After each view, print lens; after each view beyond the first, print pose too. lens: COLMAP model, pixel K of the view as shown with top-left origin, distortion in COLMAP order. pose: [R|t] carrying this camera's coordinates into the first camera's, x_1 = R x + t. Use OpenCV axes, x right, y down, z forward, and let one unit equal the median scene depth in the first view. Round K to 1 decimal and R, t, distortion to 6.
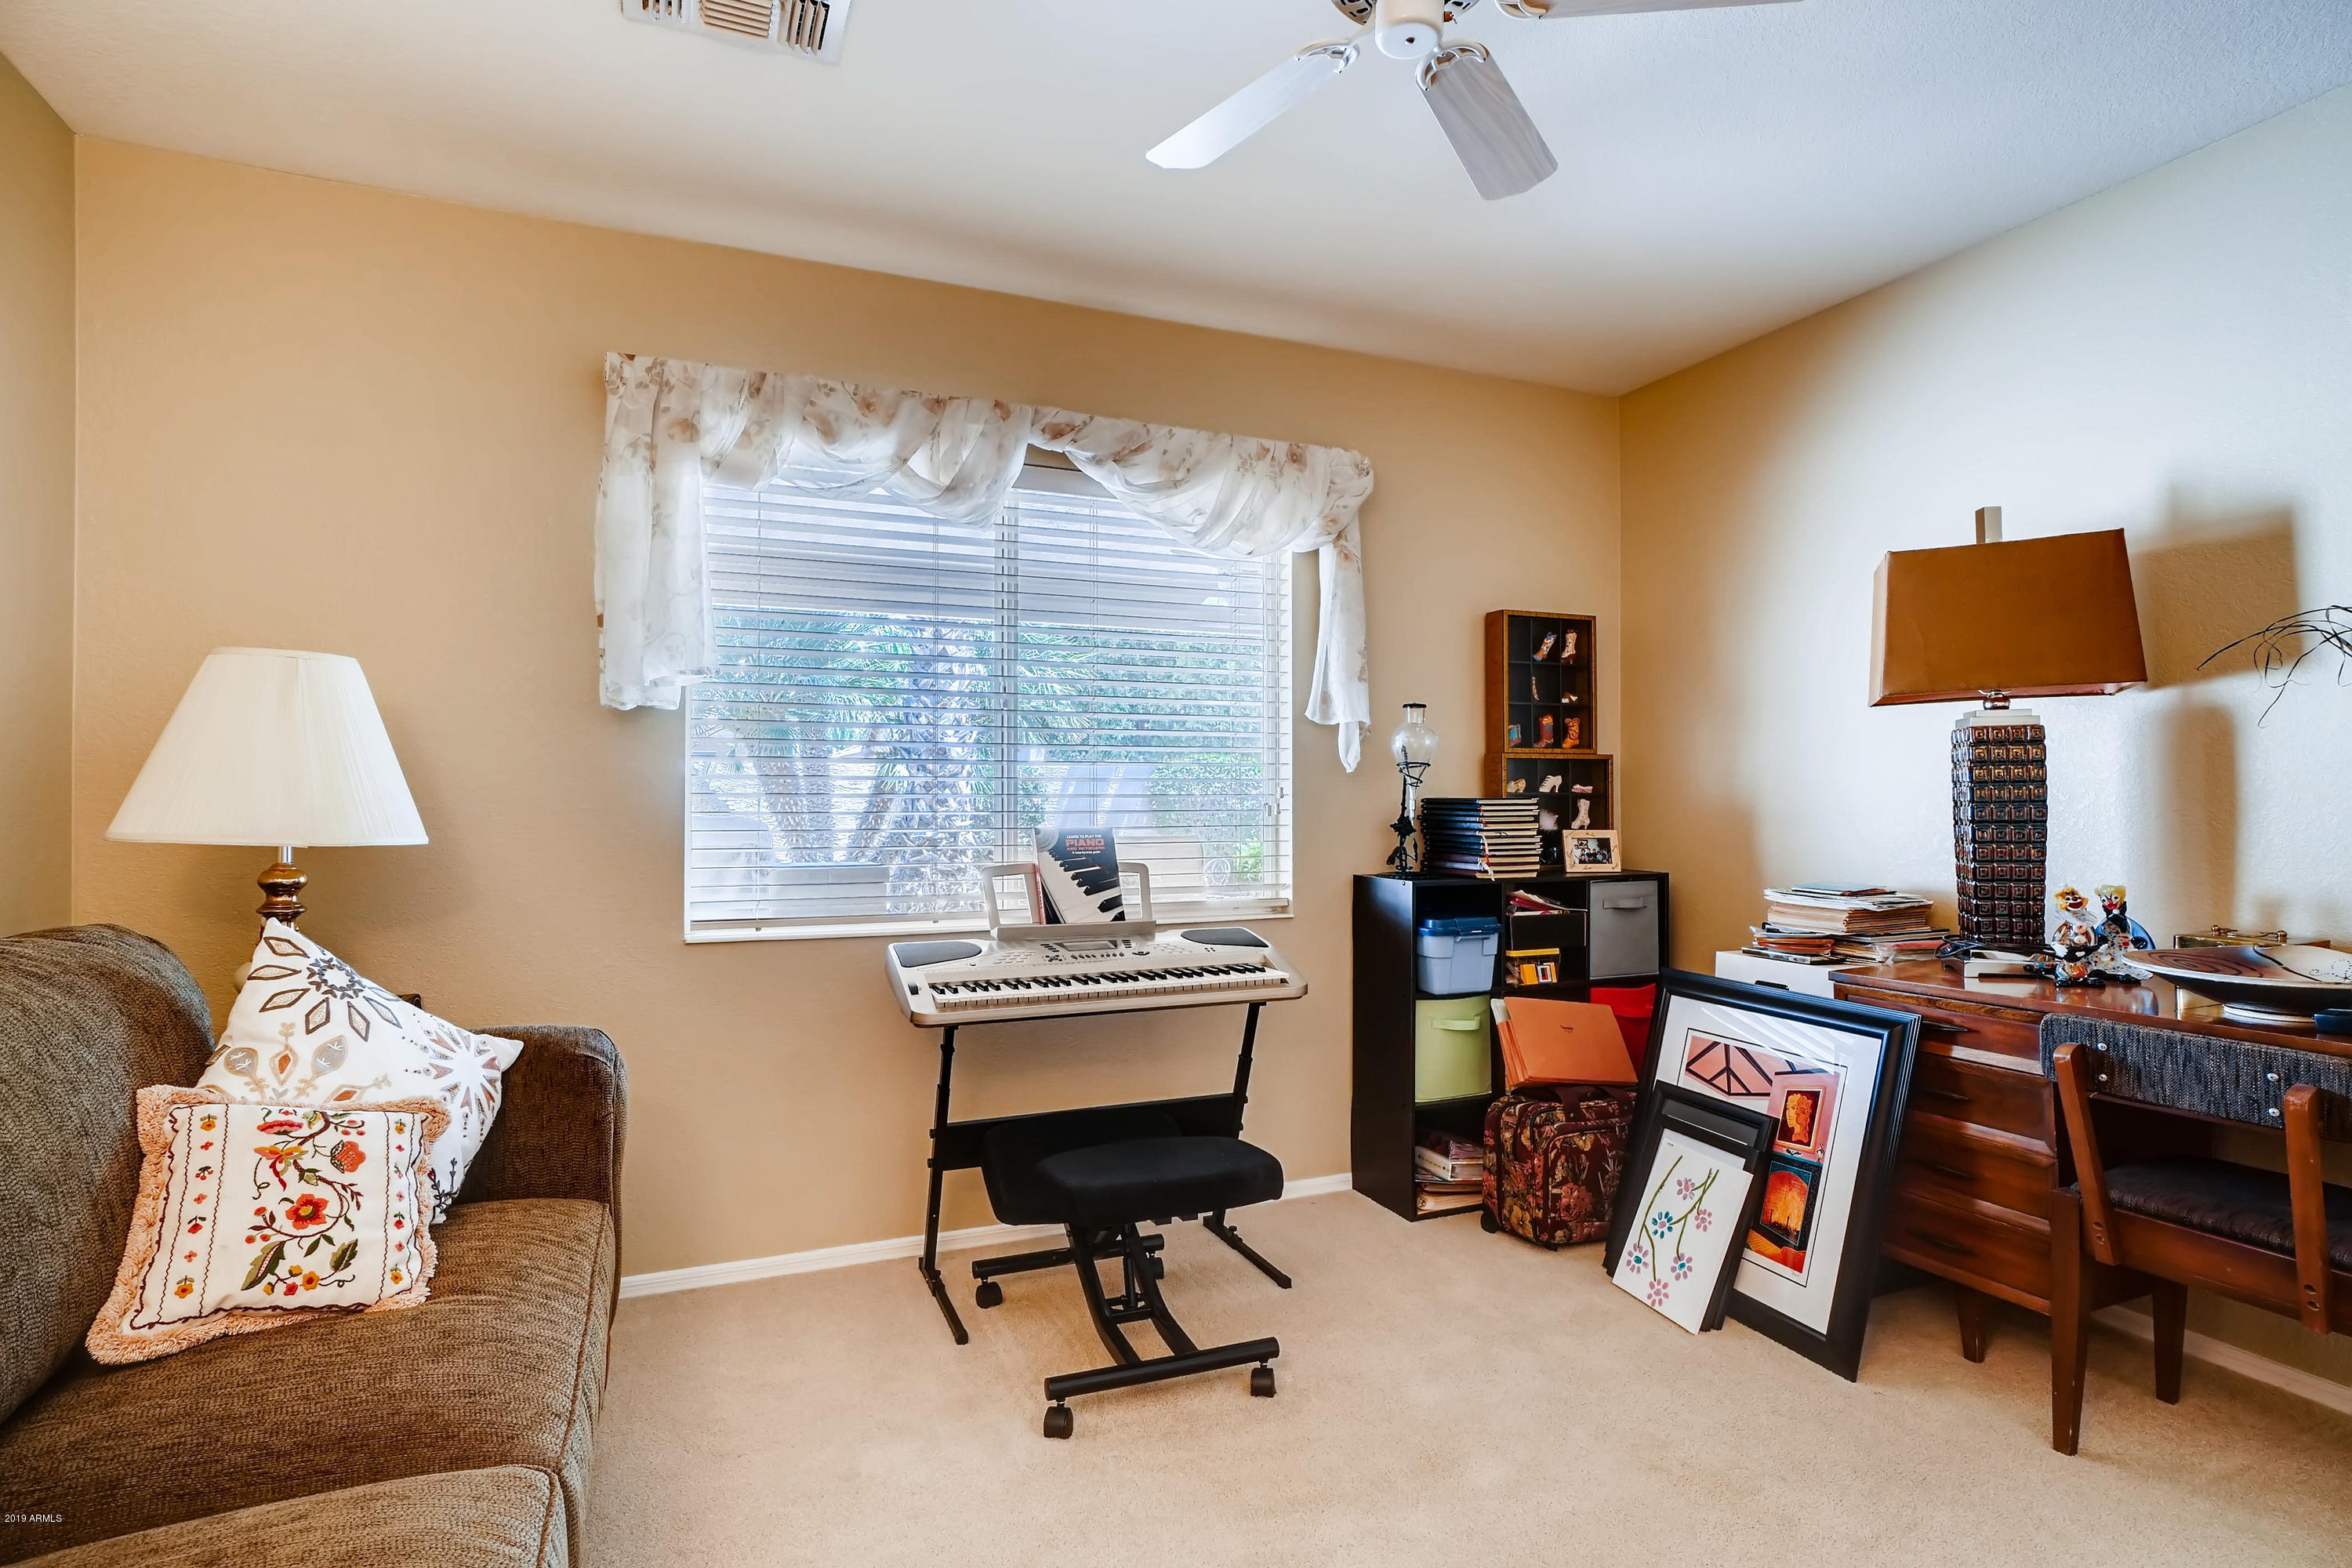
lens RADIAL K [[1187.1, 0, 1171.4], [0, 1187.1, 783.4], [0, 0, 1]] dist [-0.017180, 0.007388]
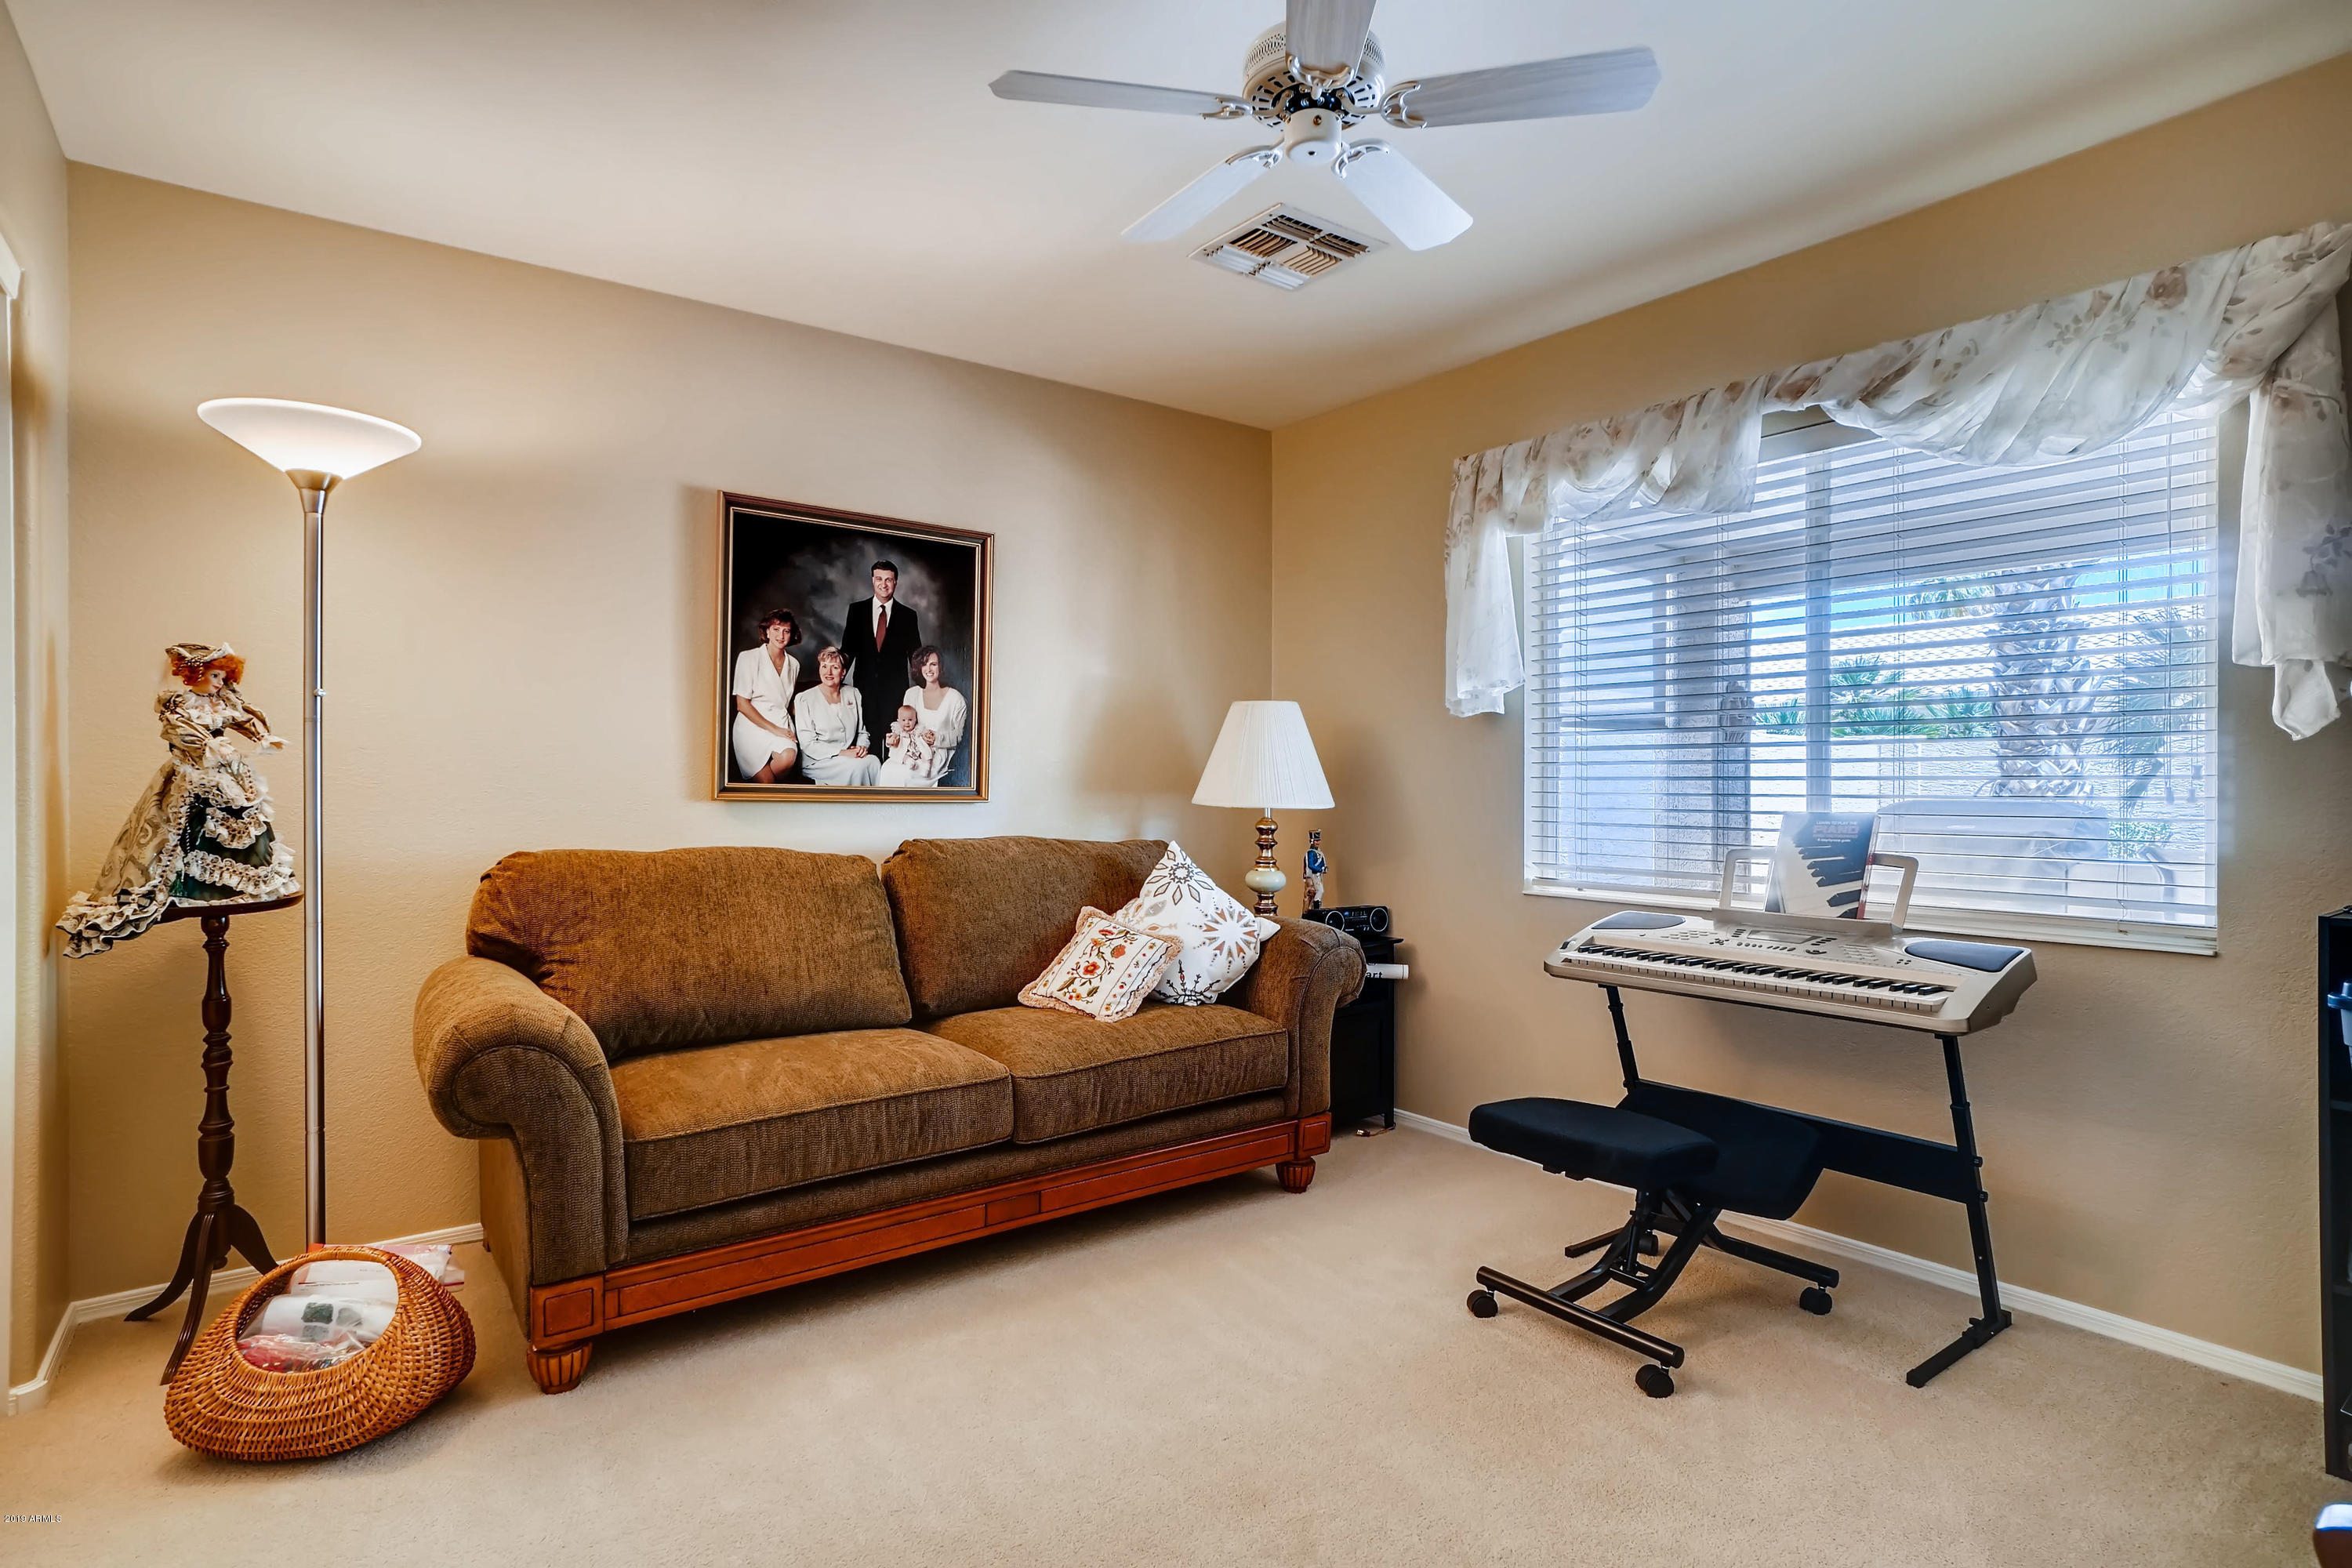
lens RADIAL K [[1187.1, 0, 1172.0], [0, 1187.1, 784.5], [0, 0, 1]] dist [-0.017180, 0.007388]
pose [[0.240859, 0.002112, -0.970558, 0.728852], [0.013132, 0.999899, 0.005434, 0.003929], [0.970471, -0.014054, 0.240807, 0.307105]]
